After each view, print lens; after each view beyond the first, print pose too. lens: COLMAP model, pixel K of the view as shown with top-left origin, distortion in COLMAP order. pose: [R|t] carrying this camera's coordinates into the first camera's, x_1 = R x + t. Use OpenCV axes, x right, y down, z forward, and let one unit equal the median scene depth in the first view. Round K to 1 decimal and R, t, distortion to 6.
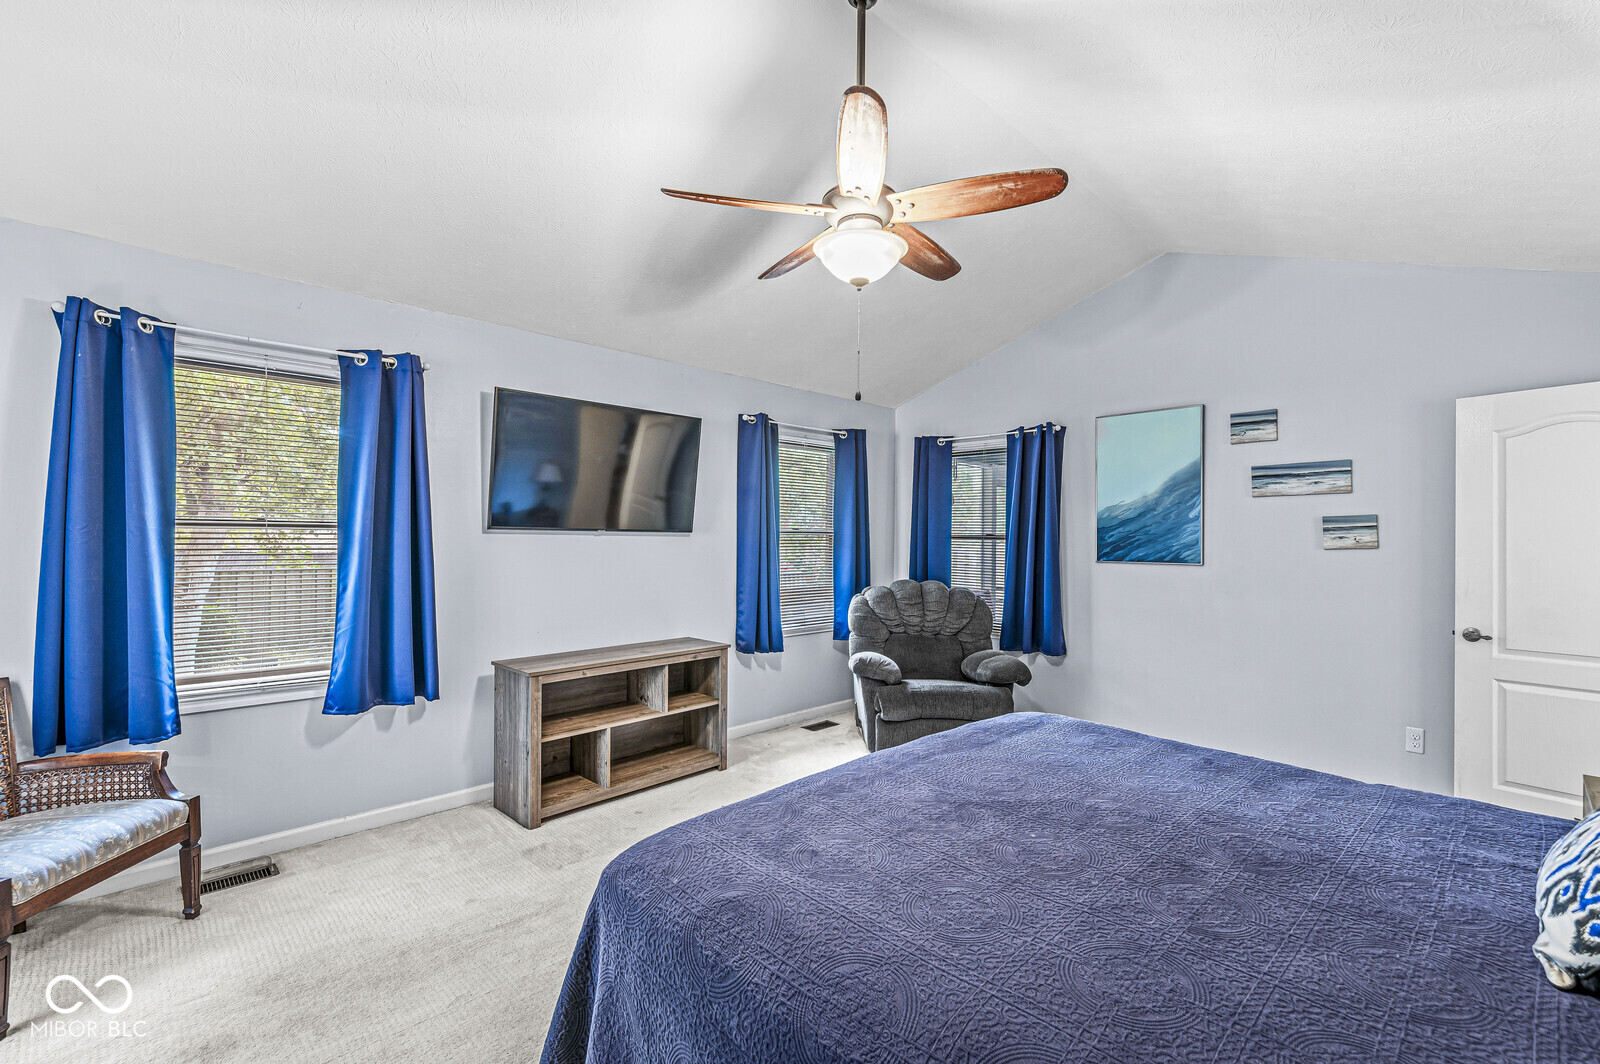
lens RADIAL K [[701.0, 0, 804.4], [0, 701.0, 533.6], [0, 0, 1]] dist [0.000195, 0.000118]
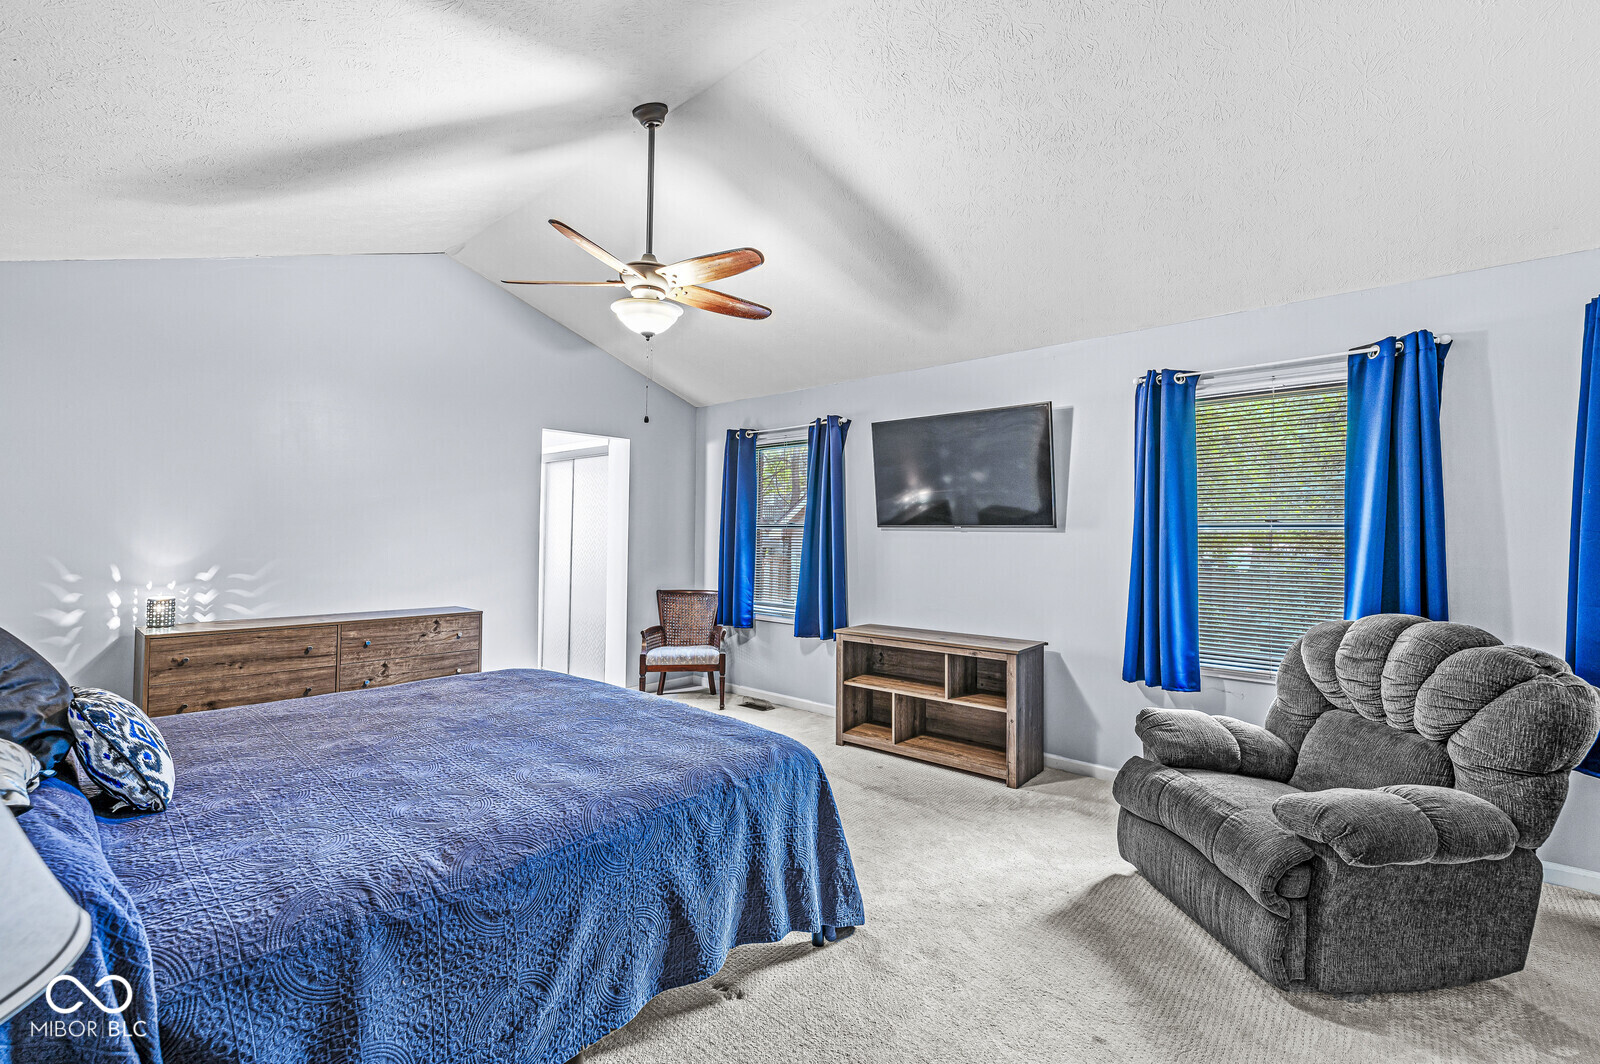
lens RADIAL K [[701.0, 0, 804.7], [0, 701.0, 525.5], [0, 0, 1]] dist [0.000195, 0.000118]
pose [[0.061501, -0.025393, -0.997784, 0.817070], [-0.007688, 0.999635, -0.025914, 0.024447], [0.998077, 0.009265, 0.061284, 0.704428]]
